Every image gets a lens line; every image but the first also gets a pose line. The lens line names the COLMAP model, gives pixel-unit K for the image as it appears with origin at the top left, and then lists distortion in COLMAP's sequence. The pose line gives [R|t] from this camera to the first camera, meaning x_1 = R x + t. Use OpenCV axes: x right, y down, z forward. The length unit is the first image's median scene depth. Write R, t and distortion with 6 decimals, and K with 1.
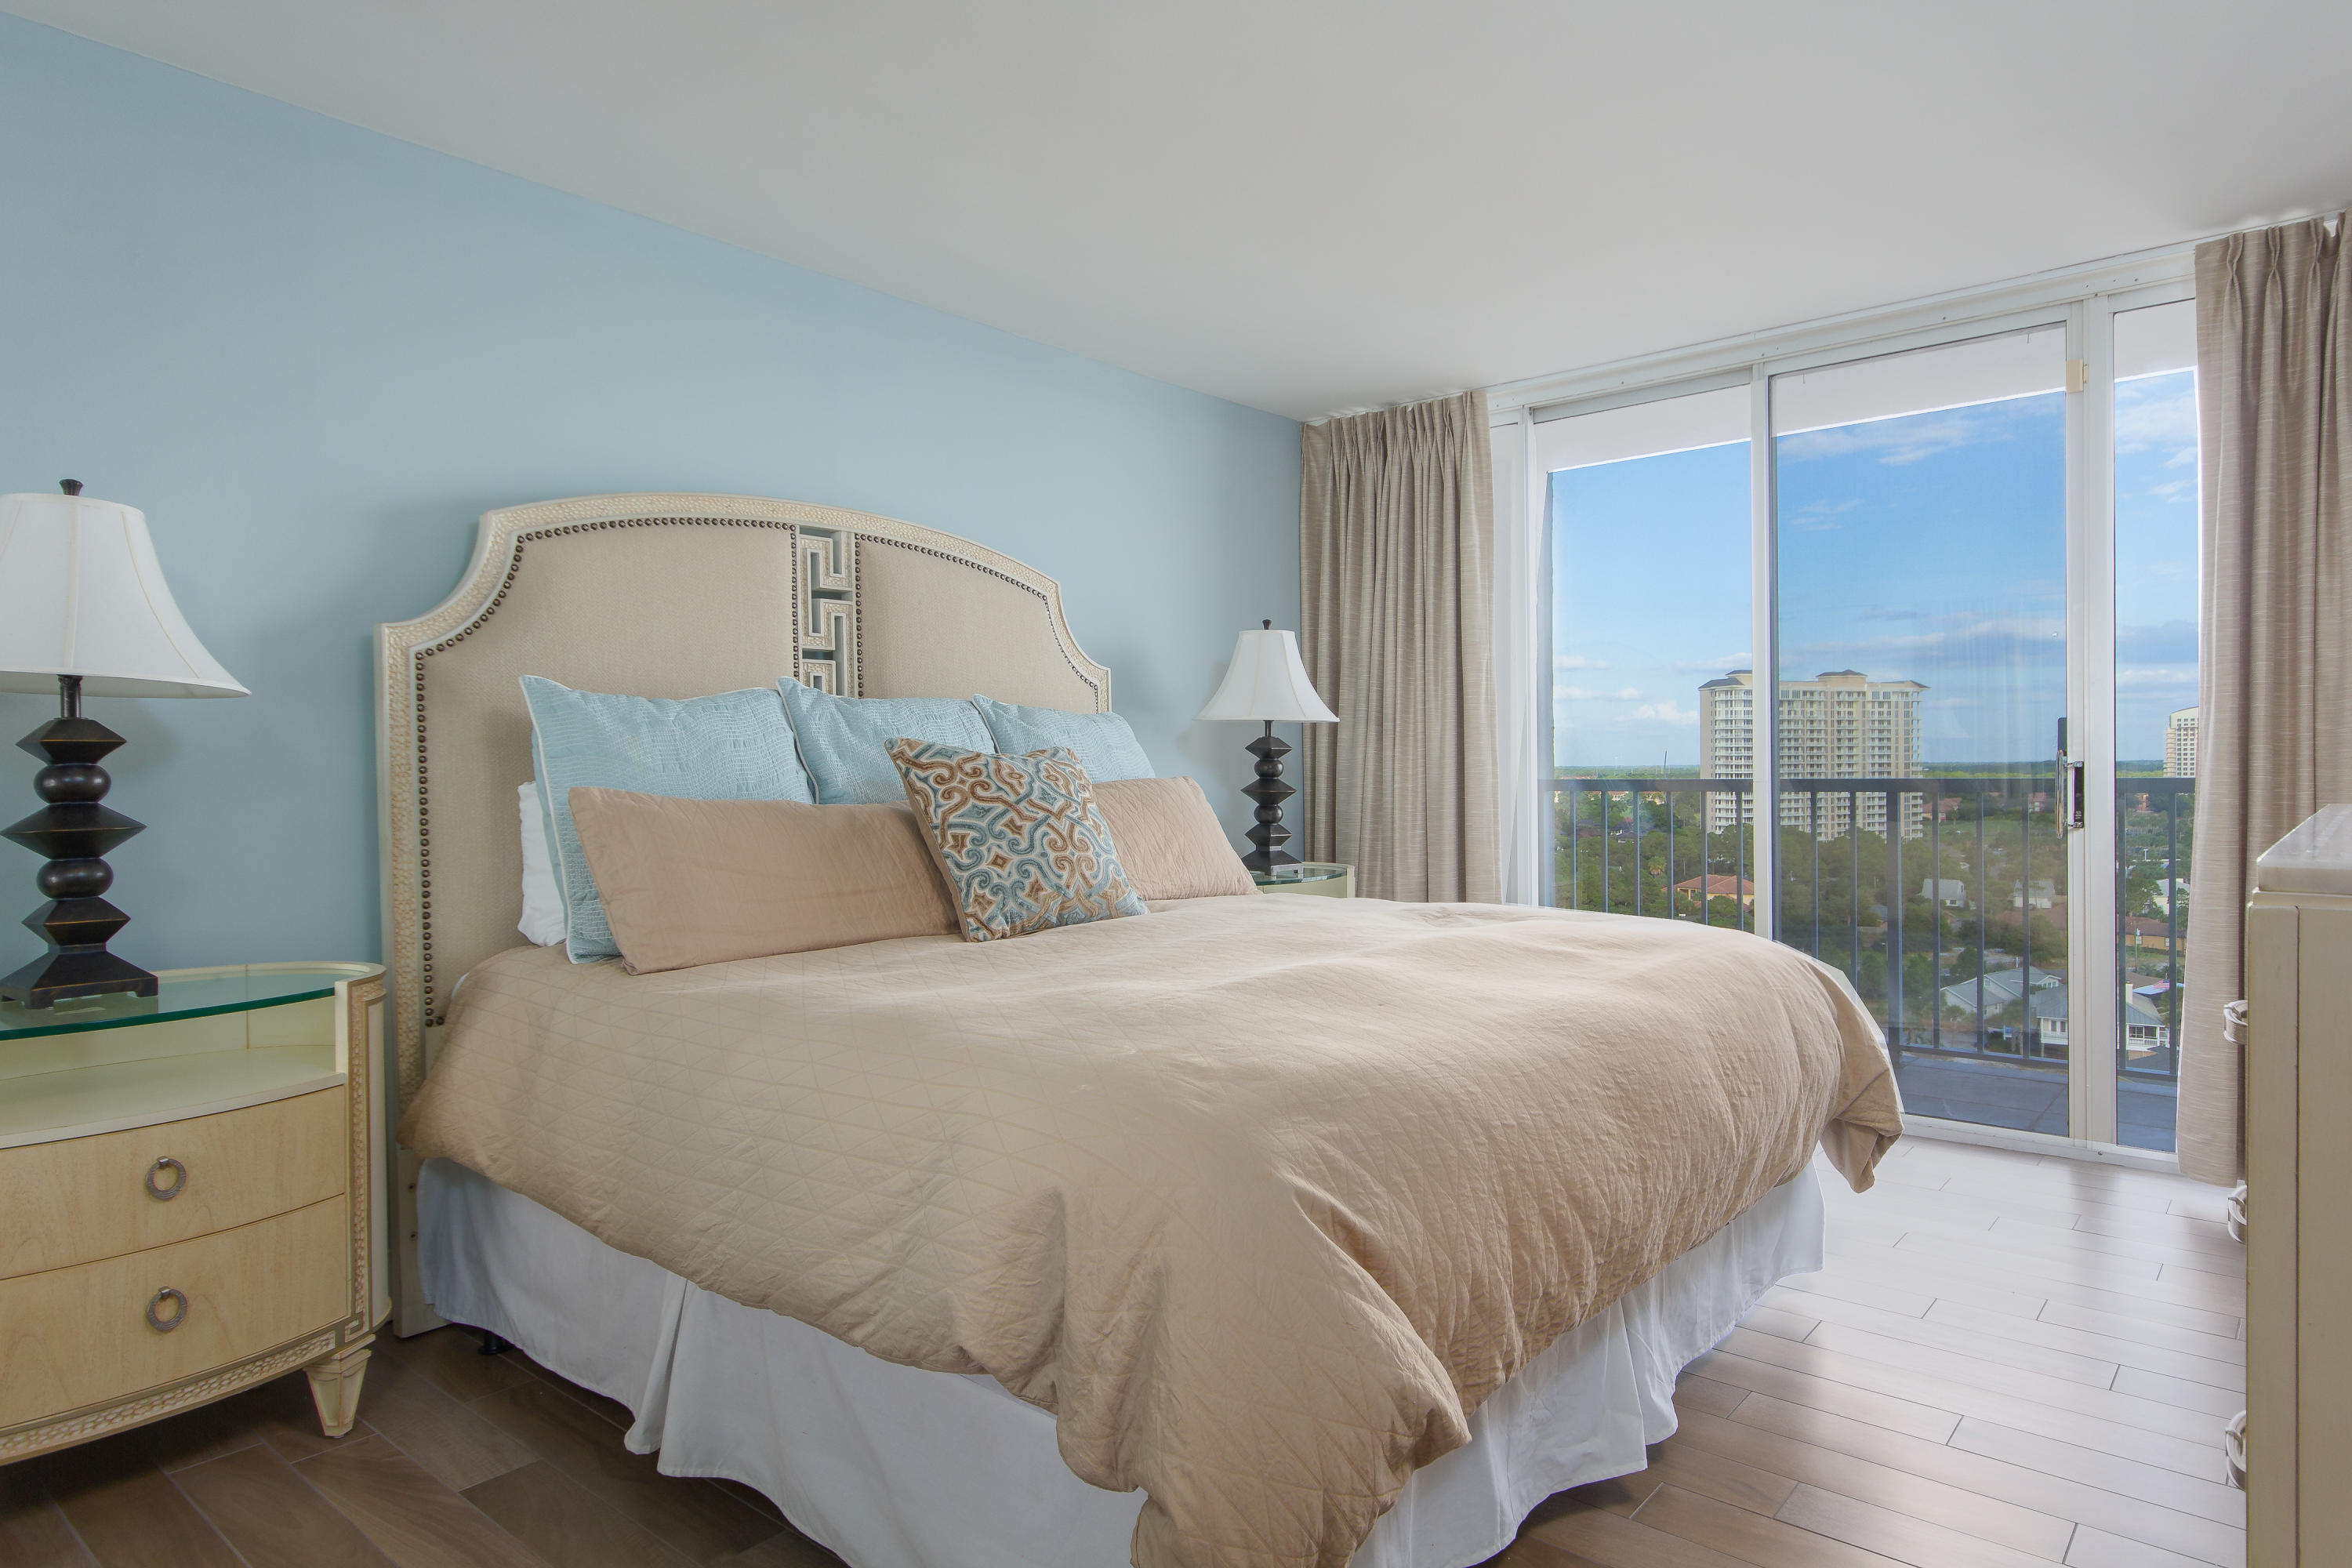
lens RADIAL K [[1341.4, 0, 1175.9], [0, 1341.4, 771.0], [0, 0, 1]] dist [-0.006881, -0.001070]
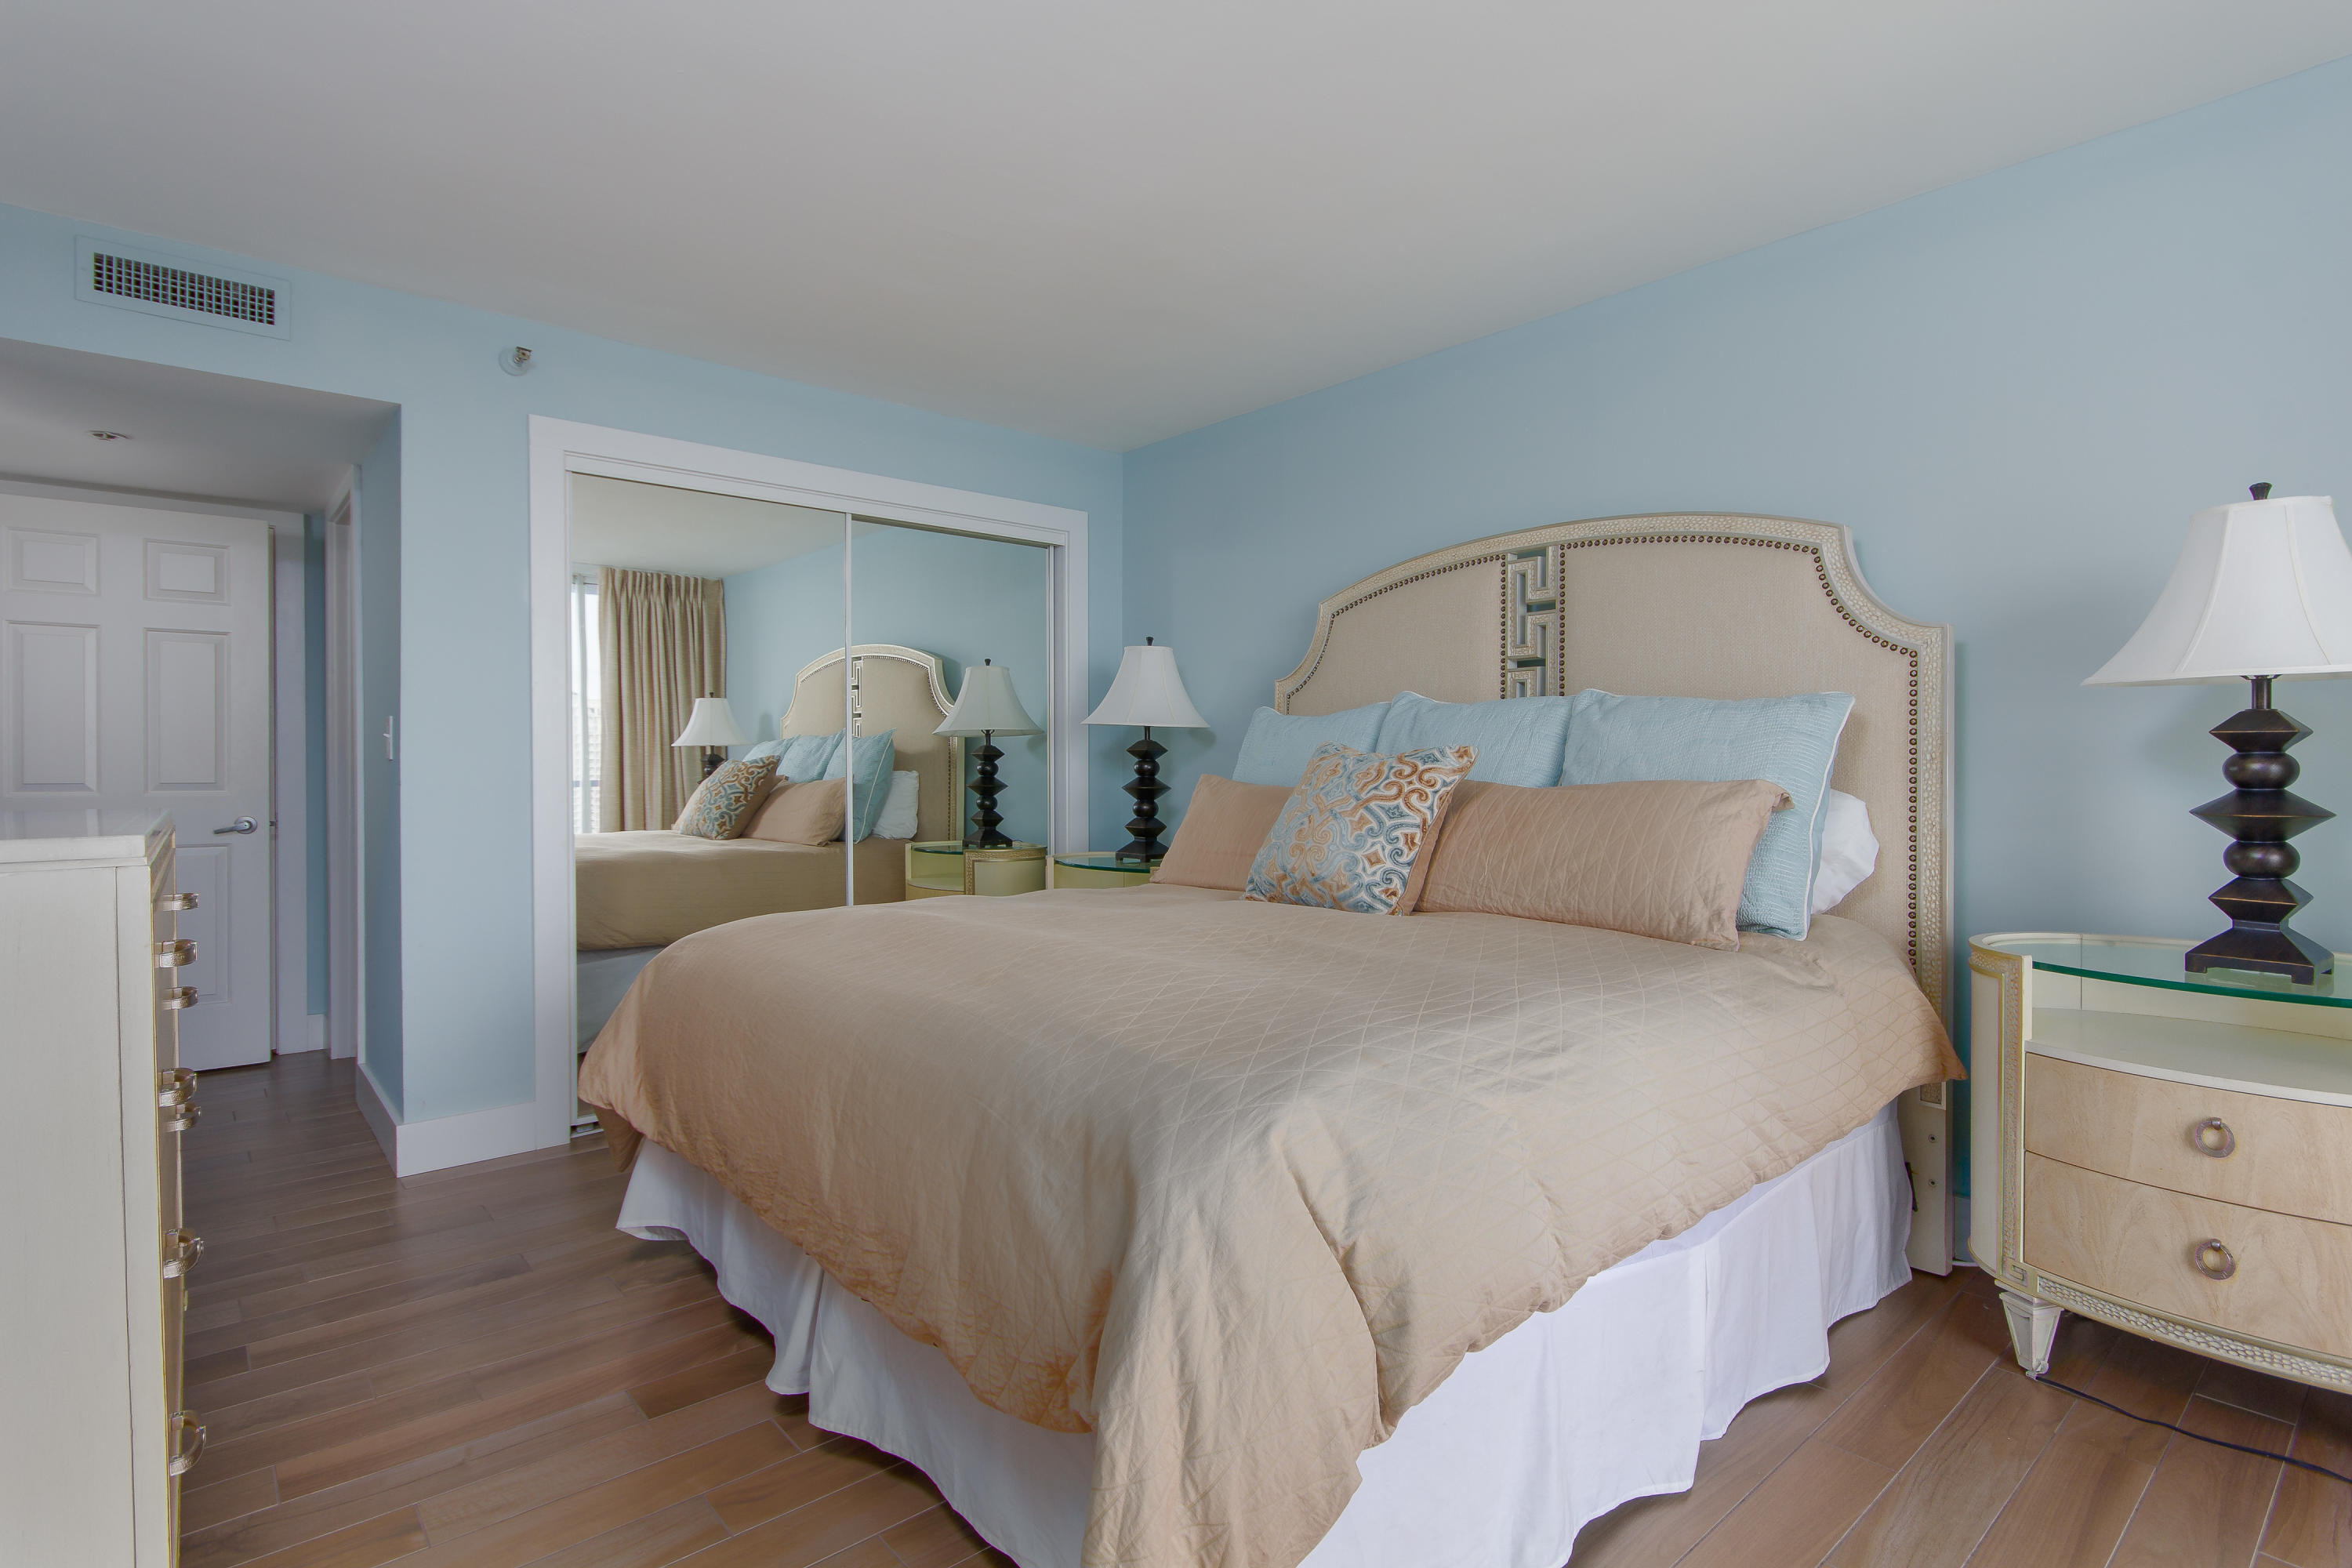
lens RADIAL K [[1185.3, 0, 1178.3], [0, 1185.3, 789.3], [0, 0, 1]] dist [0.003395, 0.000391]
pose [[-0.182623, 0.028821, -0.982761, 0.762646], [0.000442, 0.999573, 0.029231, -0.010436], [0.983183, 0.004904, -0.182557, 0.891843]]
